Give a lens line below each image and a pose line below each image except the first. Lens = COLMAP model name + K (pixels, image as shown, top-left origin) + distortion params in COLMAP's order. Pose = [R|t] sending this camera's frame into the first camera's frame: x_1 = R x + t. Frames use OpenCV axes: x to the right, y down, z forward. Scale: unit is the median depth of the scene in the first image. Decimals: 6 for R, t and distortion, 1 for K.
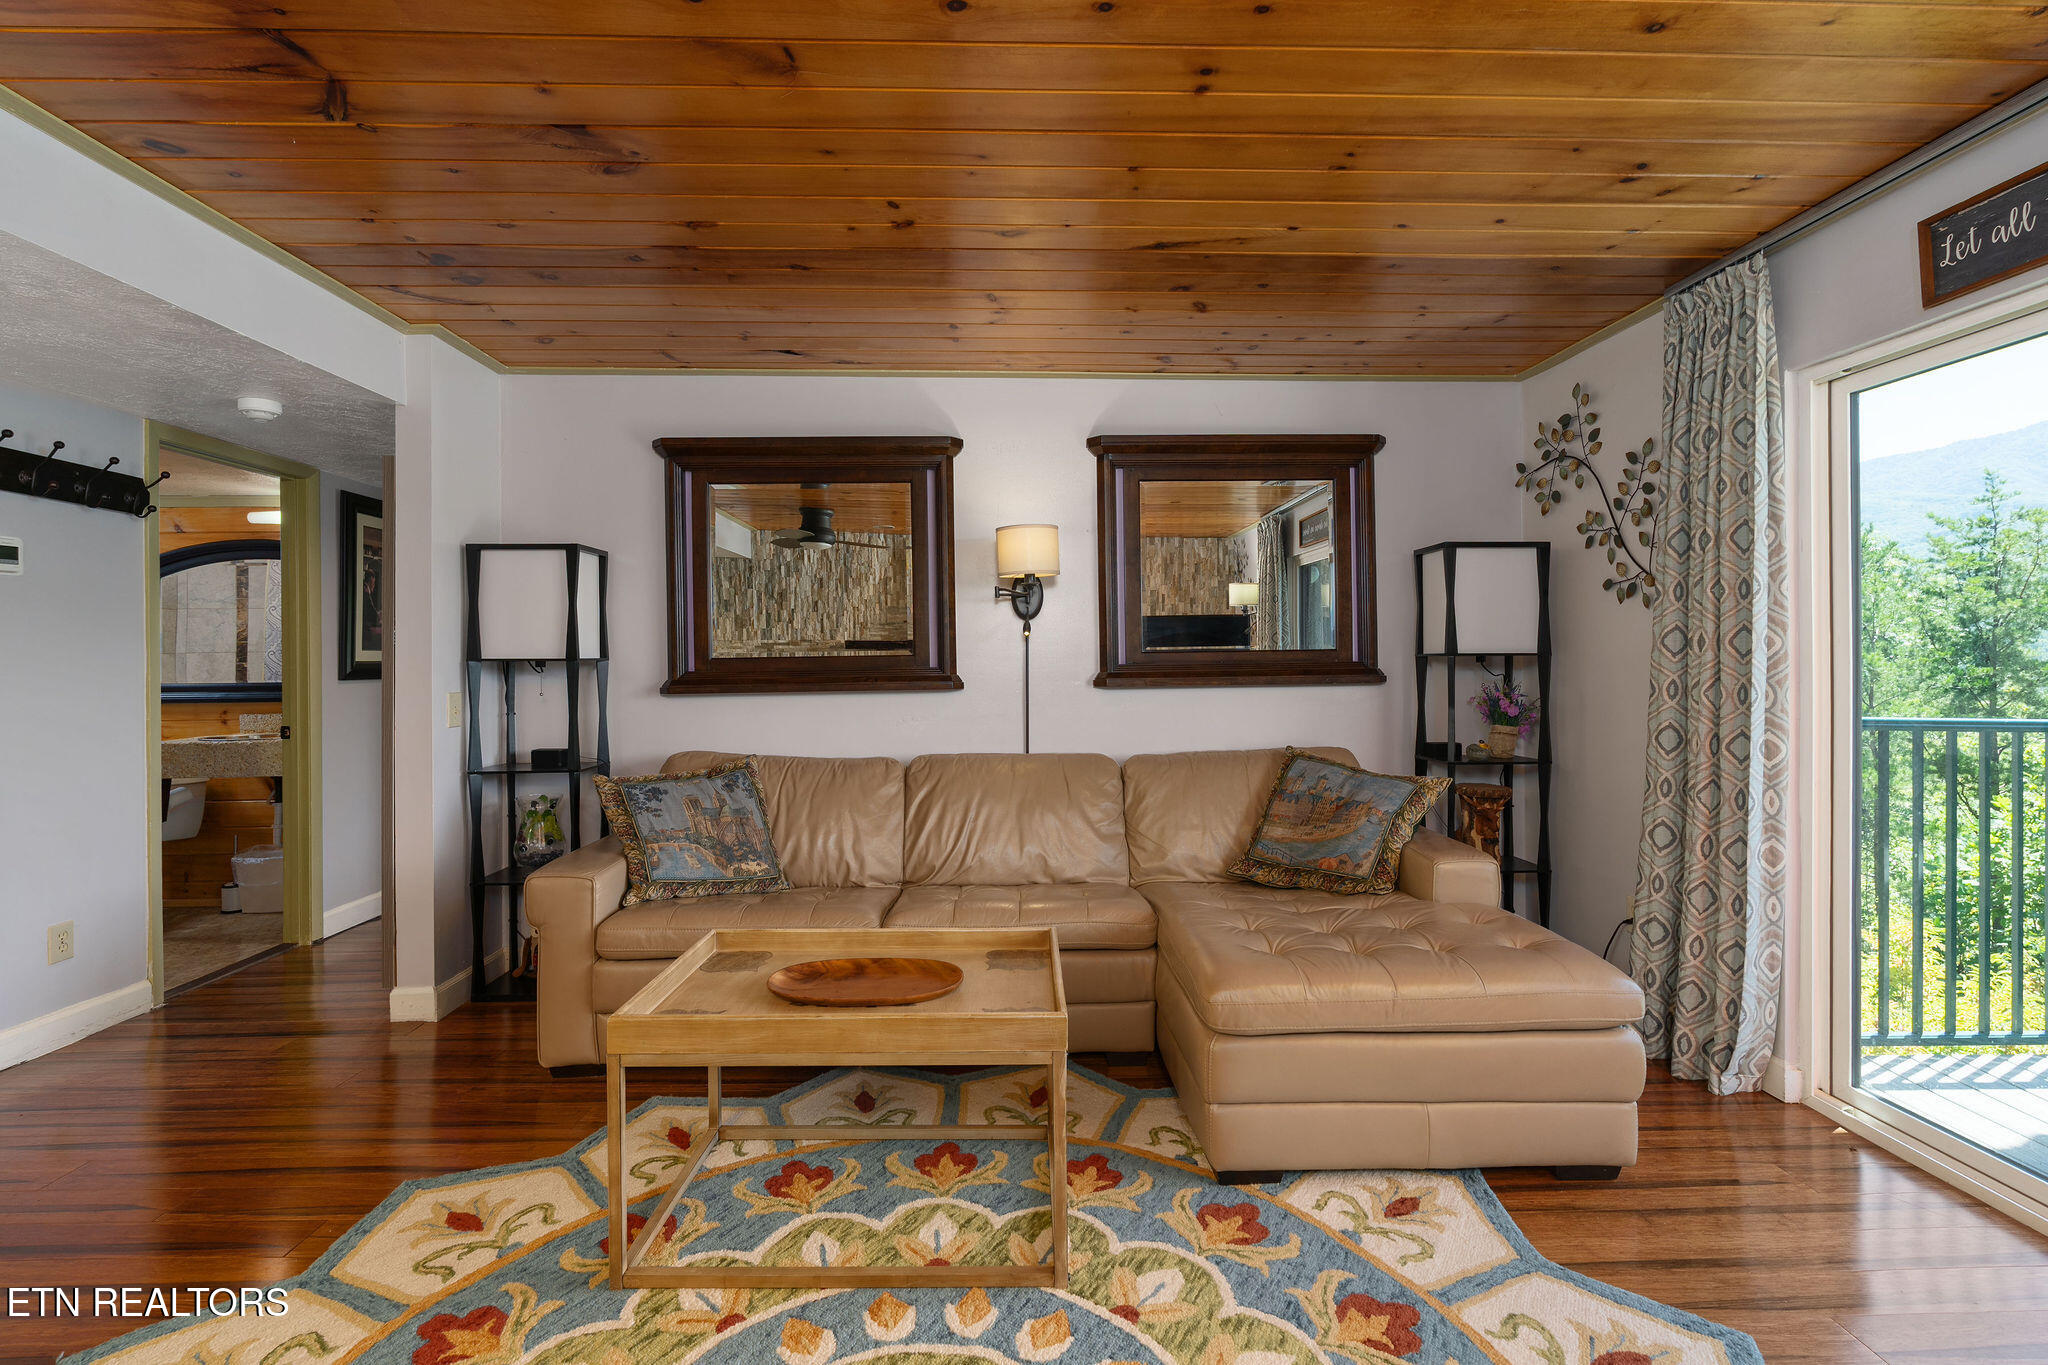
lens RADIAL K [[915.6, 0, 1021.3], [0, 915.6, 651.5], [0, 0, 1]] dist [0.000655, -0.001623]
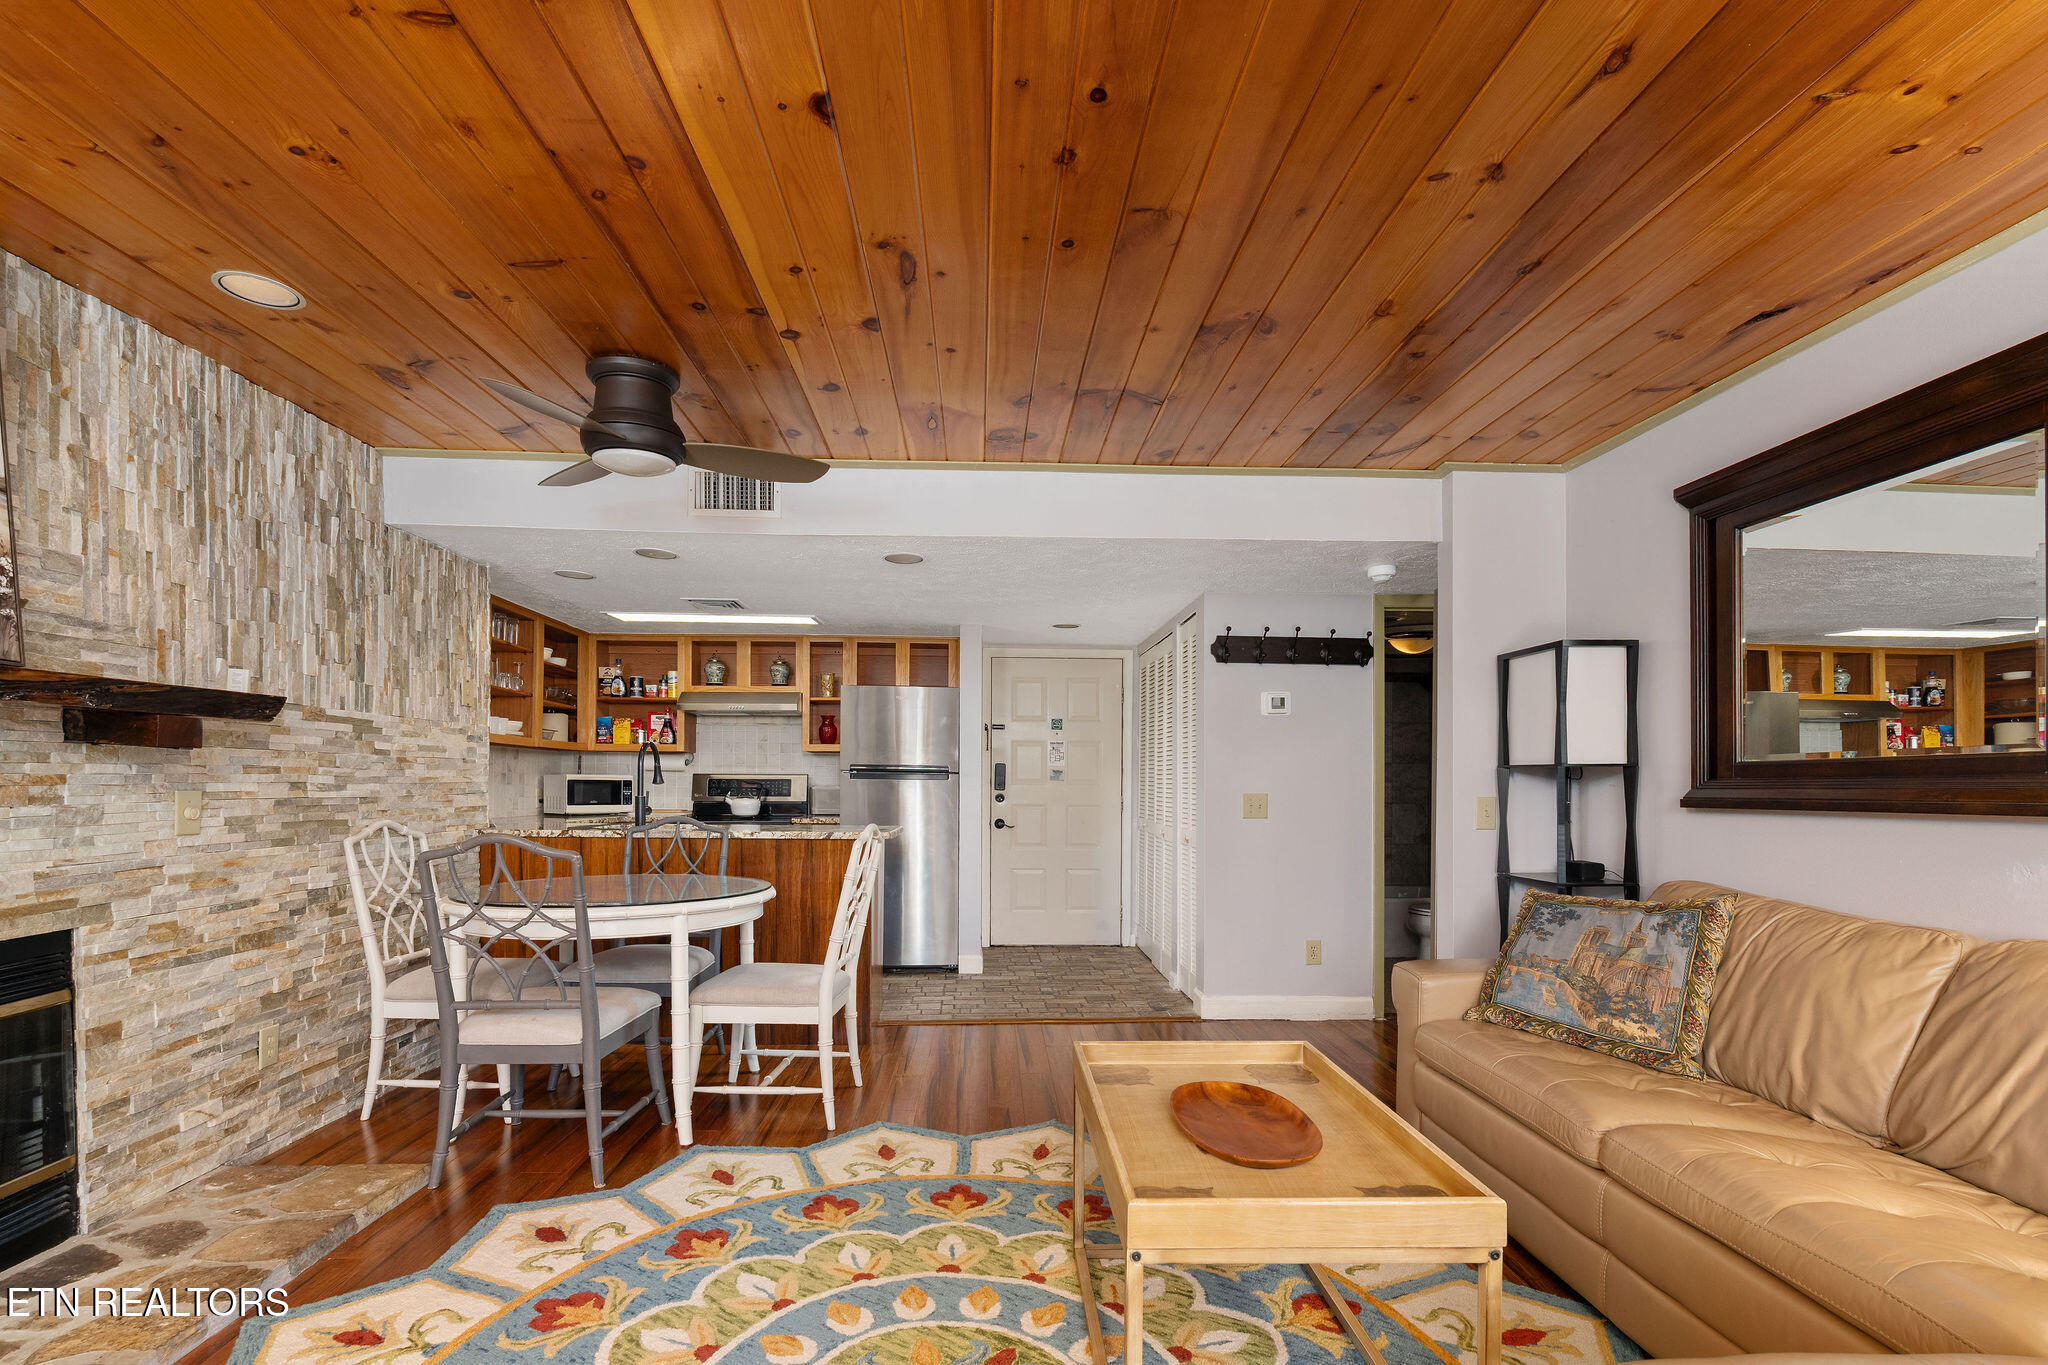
lens RADIAL K [[915.6, 0, 1005.4], [0, 915.6, 791.1], [0, 0, 1]] dist [0.000655, -0.001623]
pose [[0.006891, 0.019070, -0.999794, 0.481949], [0.010512, 0.999762, 0.019142, 0.012351], [0.999921, -0.010642, 0.006689, 0.466571]]
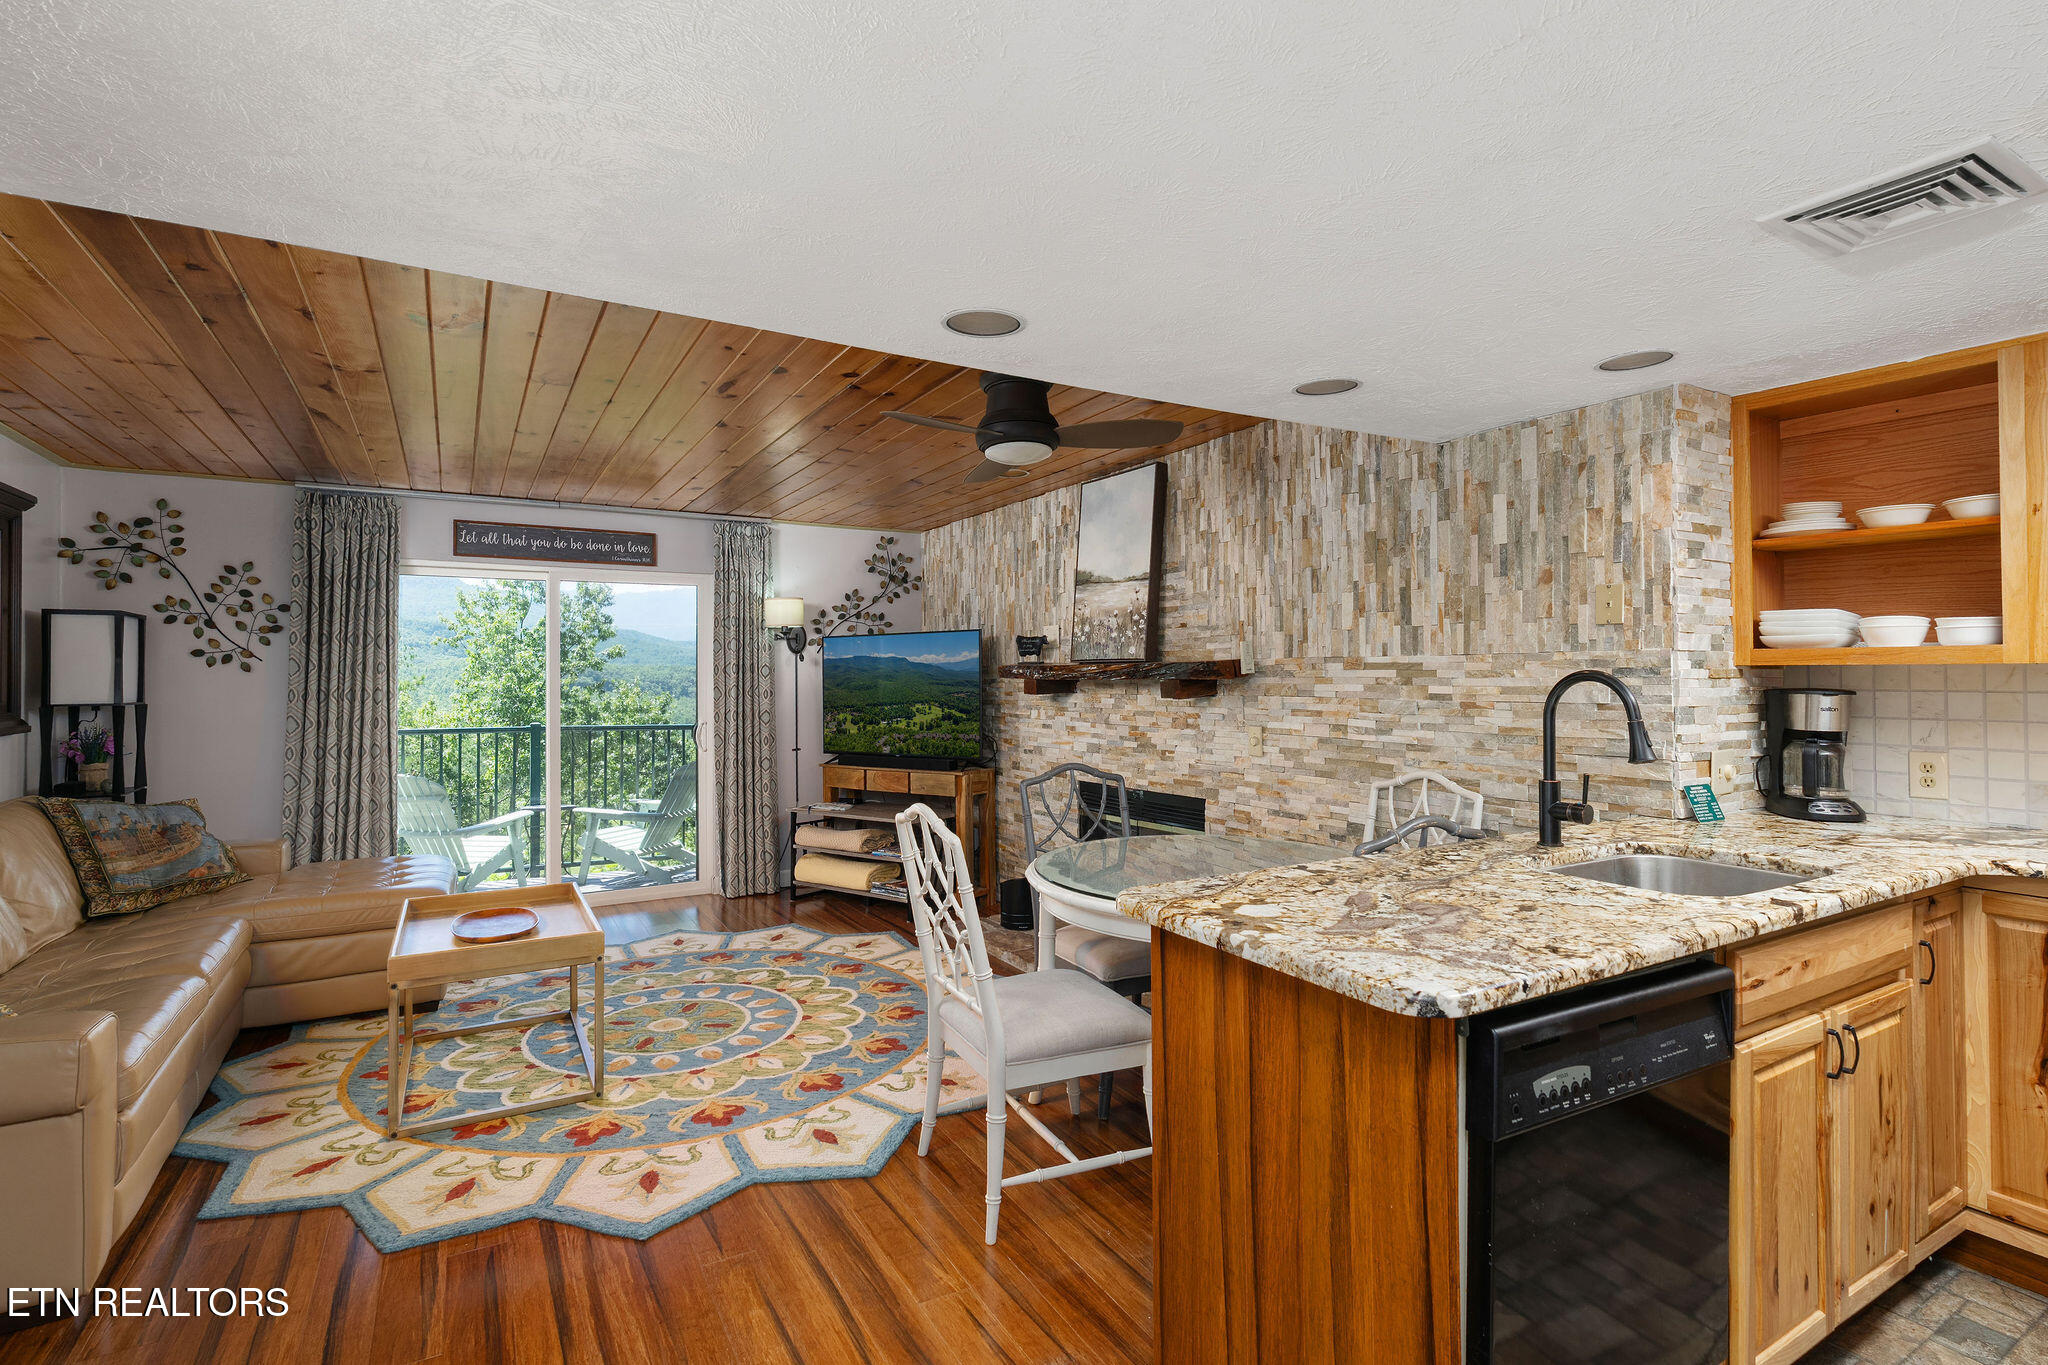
lens RADIAL K [[997.5, 0, 1025.6], [0, 997.5, 663.3], [0, 0, 1]] dist [0.005463, -0.003984]
pose [[-0.474779, 0.020472, 0.879867, -1.383695], [-0.007011, 0.999610, -0.027042, -0.025695], [-0.880077, -0.019008, -0.474450, 0.636631]]
